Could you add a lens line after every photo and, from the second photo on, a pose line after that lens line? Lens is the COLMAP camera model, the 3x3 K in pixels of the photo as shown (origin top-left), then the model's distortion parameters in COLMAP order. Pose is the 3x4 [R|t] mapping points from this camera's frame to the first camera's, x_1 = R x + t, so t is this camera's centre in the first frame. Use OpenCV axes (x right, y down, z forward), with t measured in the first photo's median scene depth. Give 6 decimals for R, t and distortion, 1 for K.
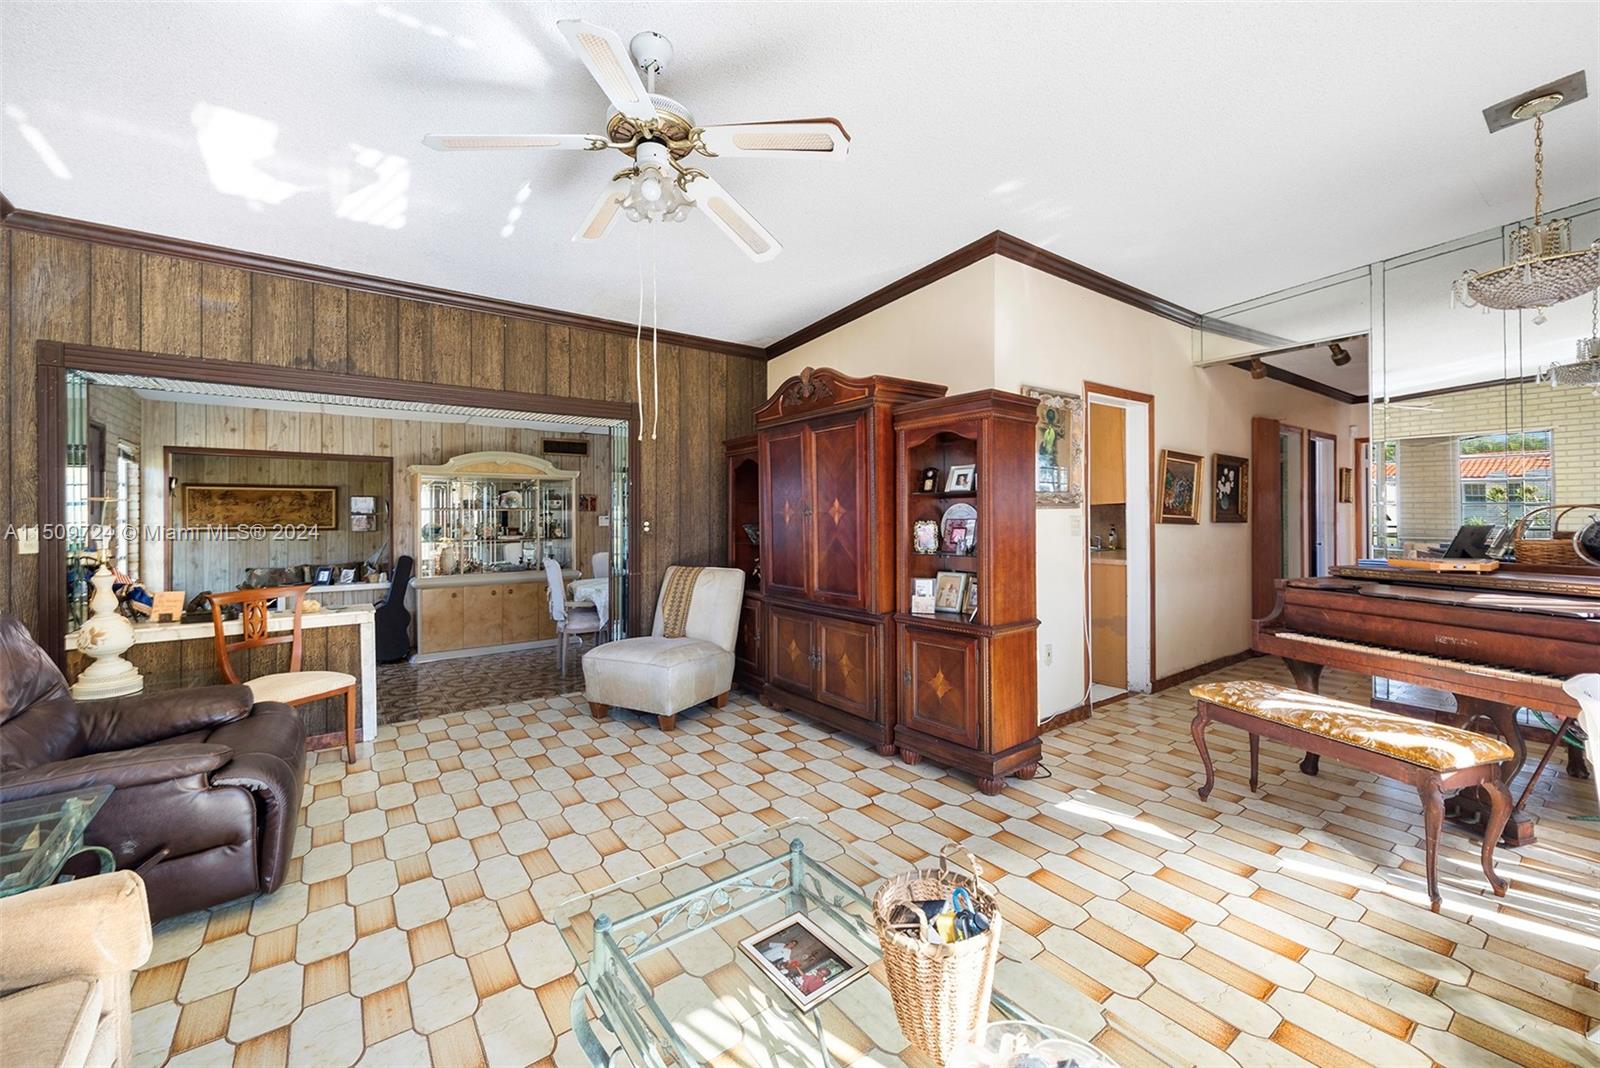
lens RADIAL K [[631.8, 0, 800.3], [0, 631.8, 522.8], [0, 0, 1]] dist [0.001984, -0.000041]
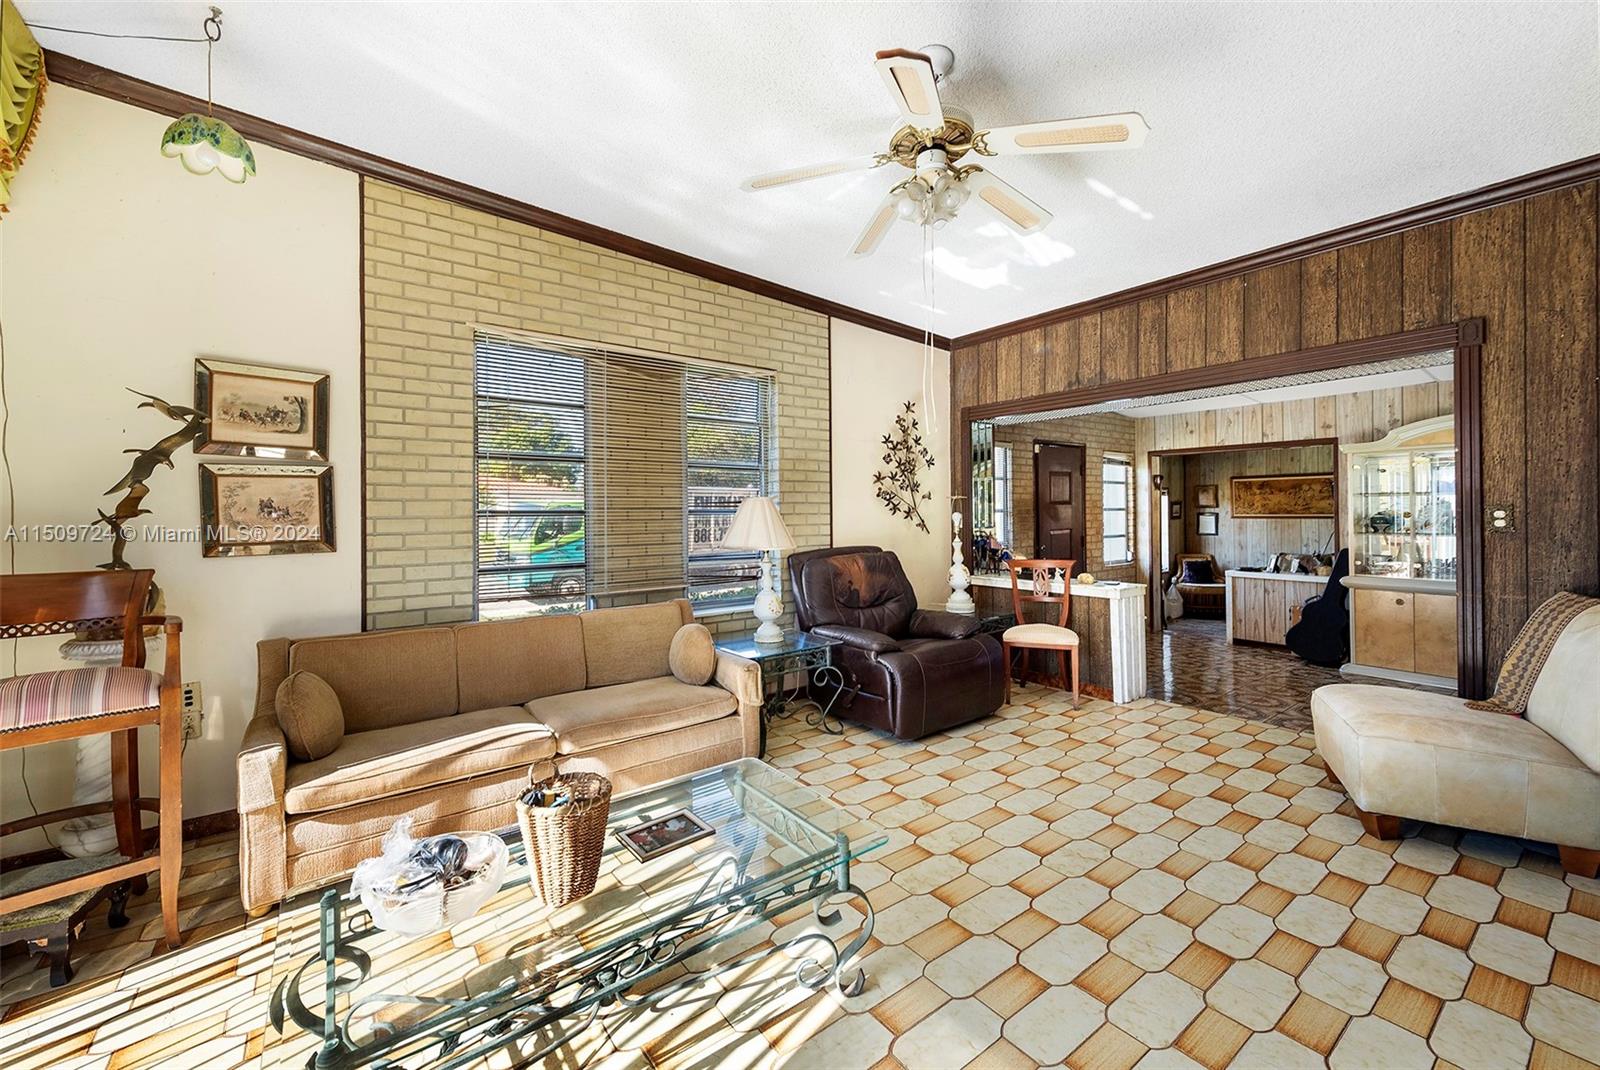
lens RADIAL K [[631.8, 0, 801.2], [0, 631.8, 518.1], [0, 0, 1]] dist [0.001984, -0.000041]
pose [[-0.005434, 0.014295, -0.999883, 0.431464], [-0.001261, 0.999897, 0.014302, -0.003113], [0.999984, 0.001339, -0.005415, 0.415858]]
